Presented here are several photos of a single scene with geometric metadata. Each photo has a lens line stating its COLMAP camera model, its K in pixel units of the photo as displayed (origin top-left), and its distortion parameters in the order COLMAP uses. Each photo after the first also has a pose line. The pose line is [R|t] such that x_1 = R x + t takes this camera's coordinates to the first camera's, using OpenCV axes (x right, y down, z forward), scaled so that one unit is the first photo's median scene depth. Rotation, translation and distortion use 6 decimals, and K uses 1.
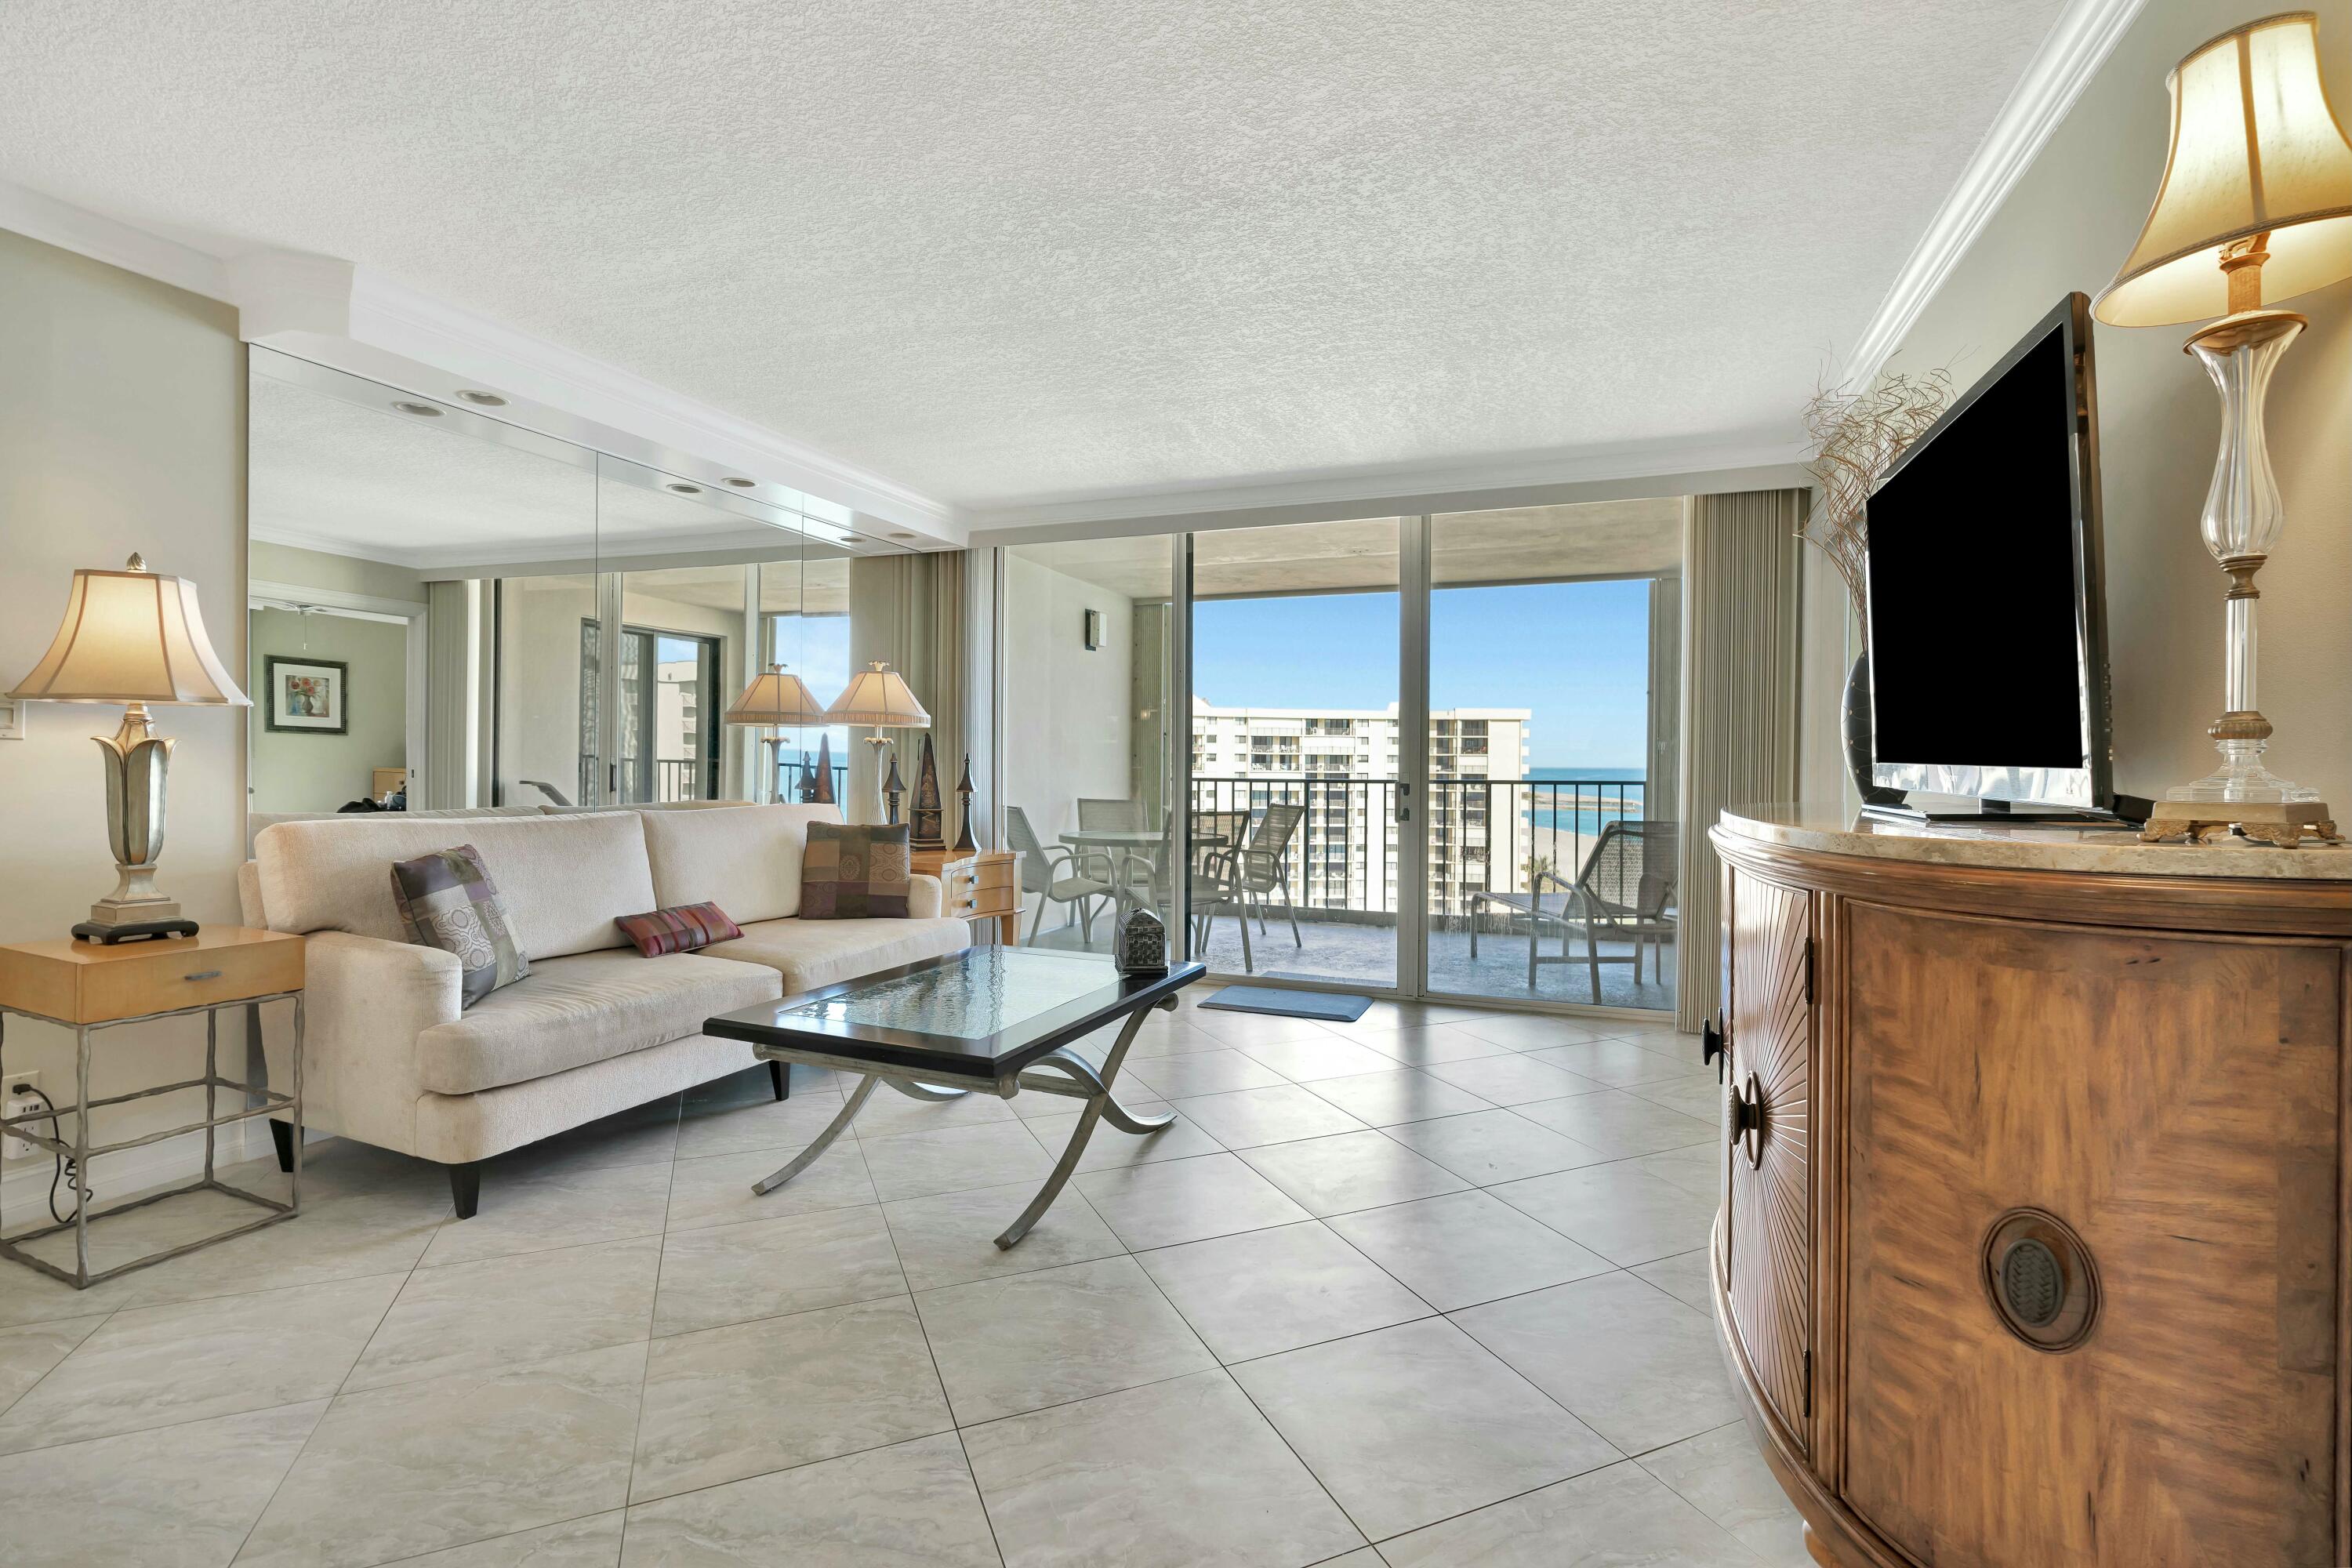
lens RADIAL K [[1045.5, 0, 1179.7], [0, 1045.5, 775.6], [0, 0, 1]] dist [-0.013726, 0.006027]
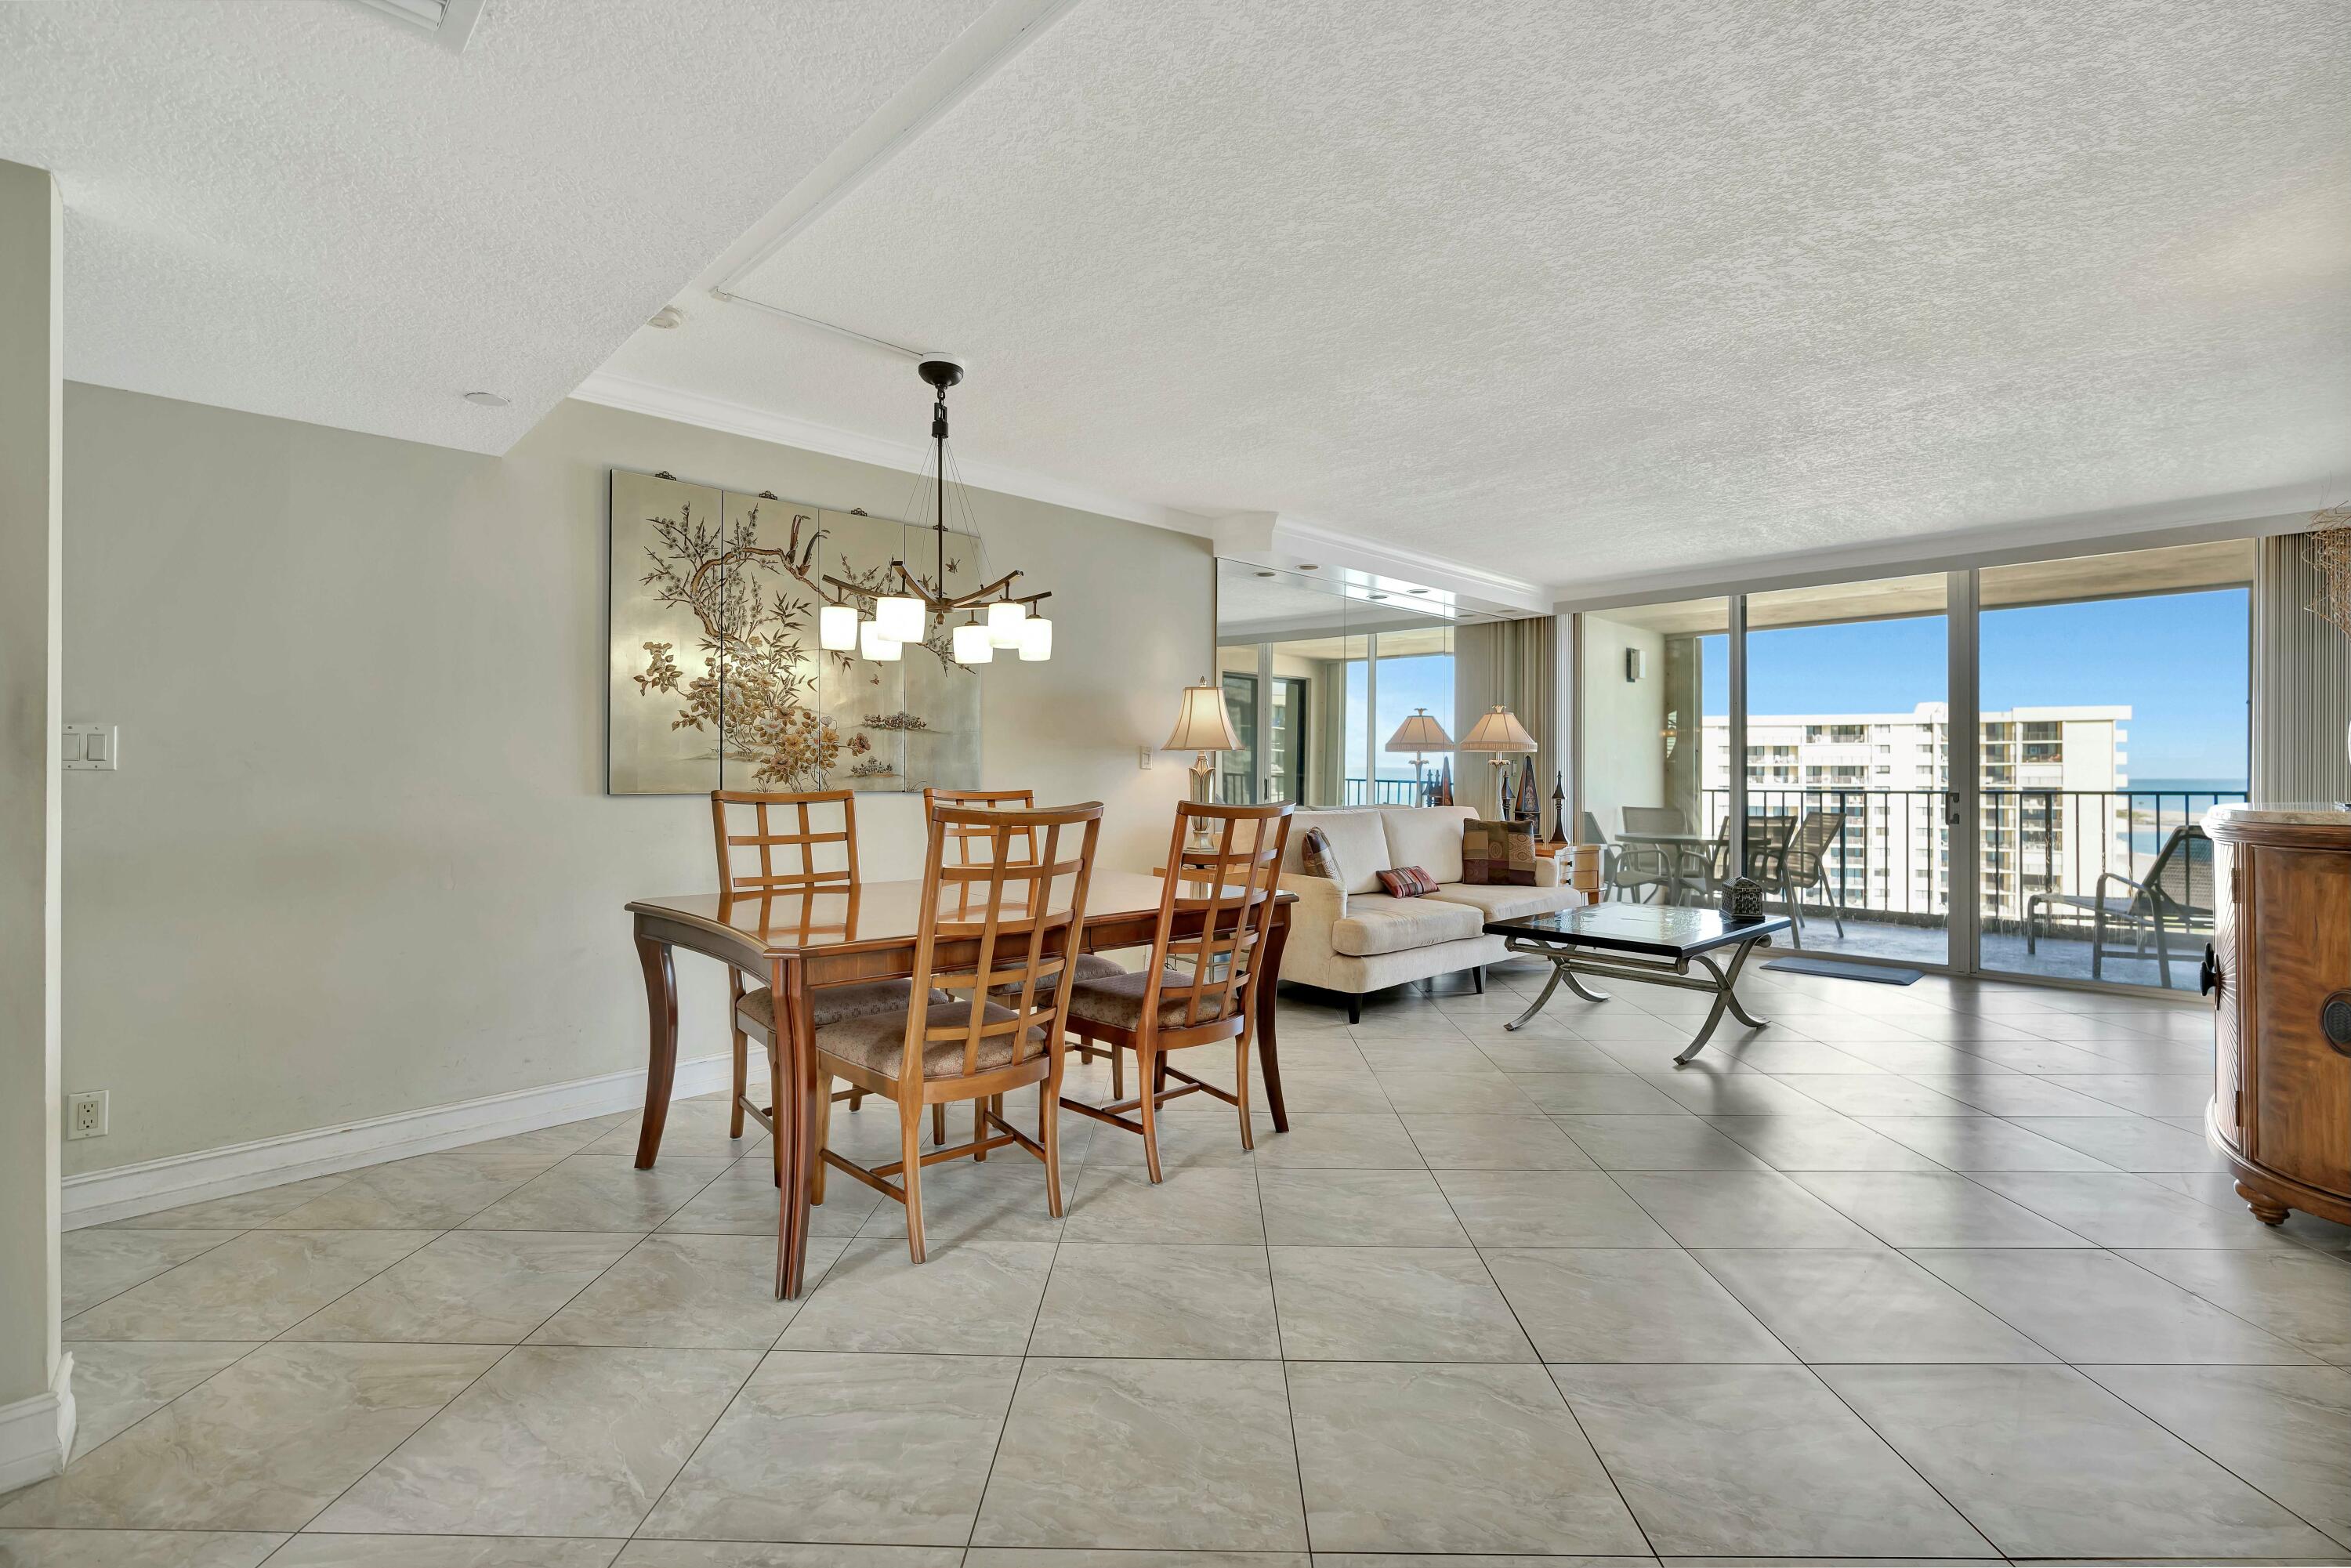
lens RADIAL K [[1045.1, 0, 1179.2], [0, 1045.1, 775.6], [0, 0, 1]] dist [-0.013726, 0.006027]
pose [[0.913332, -0.007314, -0.407150, -0.108481], [0.001588, 0.999895, -0.014400, 0.004102], [0.407212, 0.012505, 0.913248, -0.436719]]
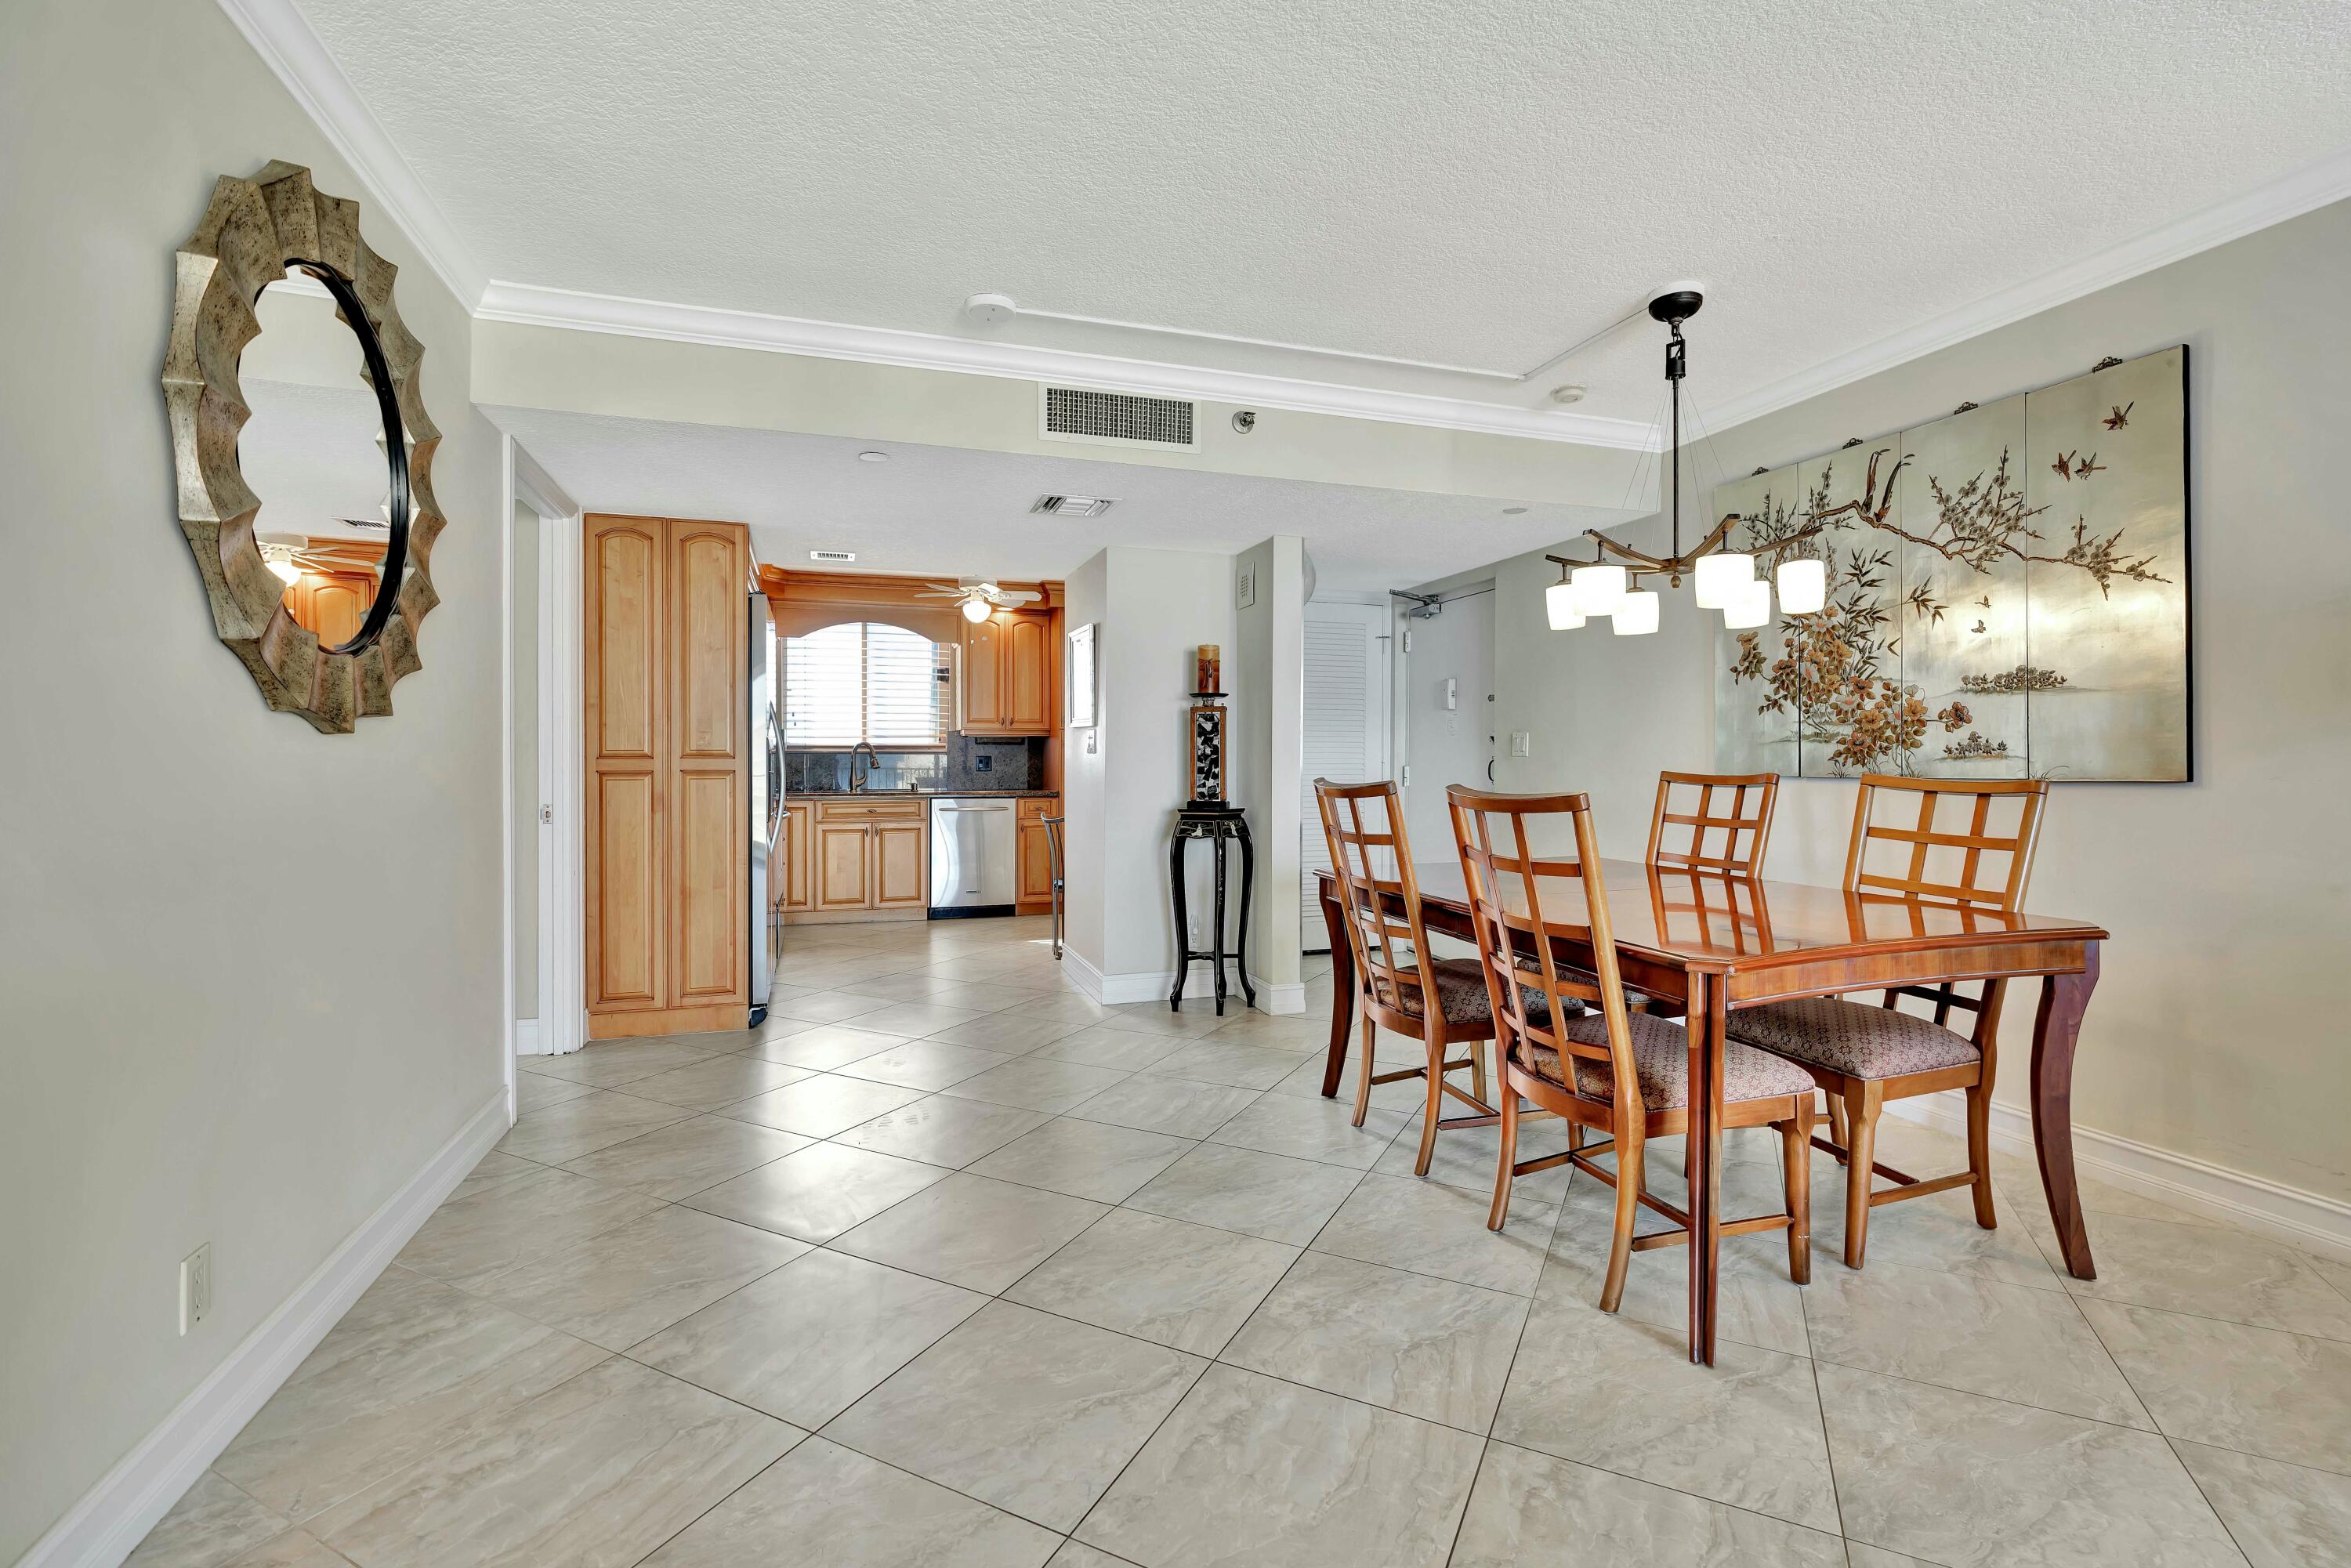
lens RADIAL K [[1045.1, 0, 1179.2], [0, 1045.1, 775.6], [0, 0, 1]] dist [-0.013726, 0.006027]
pose [[-0.763909, 0.001100, -0.645323, 0.087153], [-0.013166, 0.999764, 0.017290, -0.002166], [0.645189, 0.021704, -0.763714, 0.405148]]
